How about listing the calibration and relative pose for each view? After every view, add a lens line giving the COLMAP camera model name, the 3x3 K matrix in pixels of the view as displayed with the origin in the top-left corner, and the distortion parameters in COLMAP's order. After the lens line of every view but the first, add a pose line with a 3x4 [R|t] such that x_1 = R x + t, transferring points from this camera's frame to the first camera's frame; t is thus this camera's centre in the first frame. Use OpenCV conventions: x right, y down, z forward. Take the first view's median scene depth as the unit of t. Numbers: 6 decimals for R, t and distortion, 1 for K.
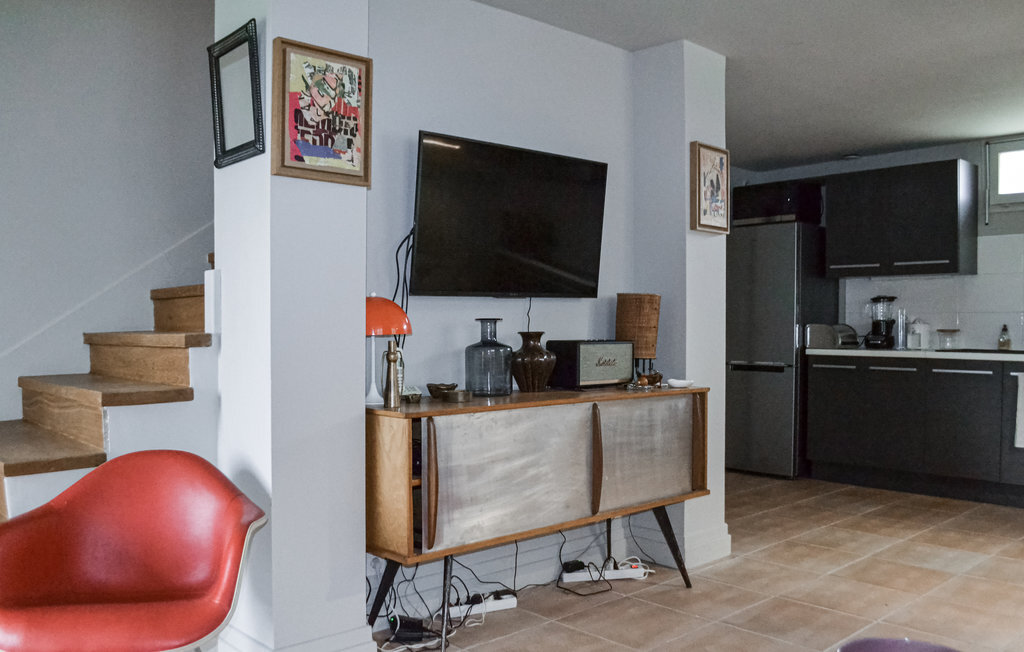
lens RADIAL K [[901.5, 0, 513.4], [0, 901.5, 351.2], [0, 0, 1]] dist [-0.018787, -0.011378]
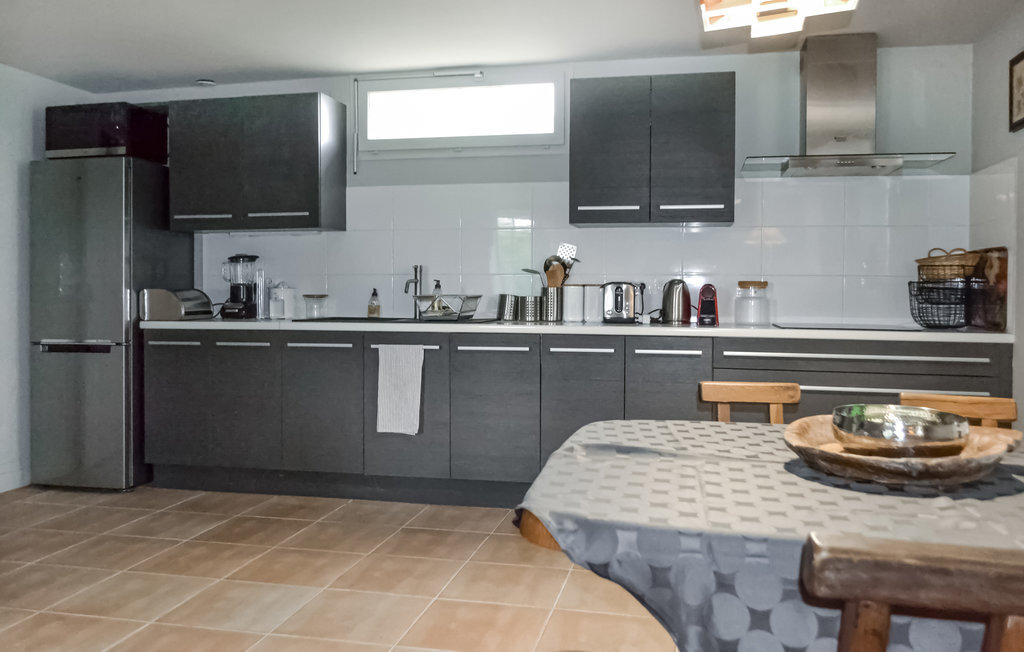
lens RADIAL K [[901.5, 0, 513.4], [0, 901.5, 351.2], [0, 0, 1]] dist [-0.018787, -0.011378]
pose [[0.837340, -0.041230, 0.545126, 0.173105], [0.020486, 0.998818, 0.044077, -0.004505], [-0.546299, -0.025740, 0.837195, 0.179469]]
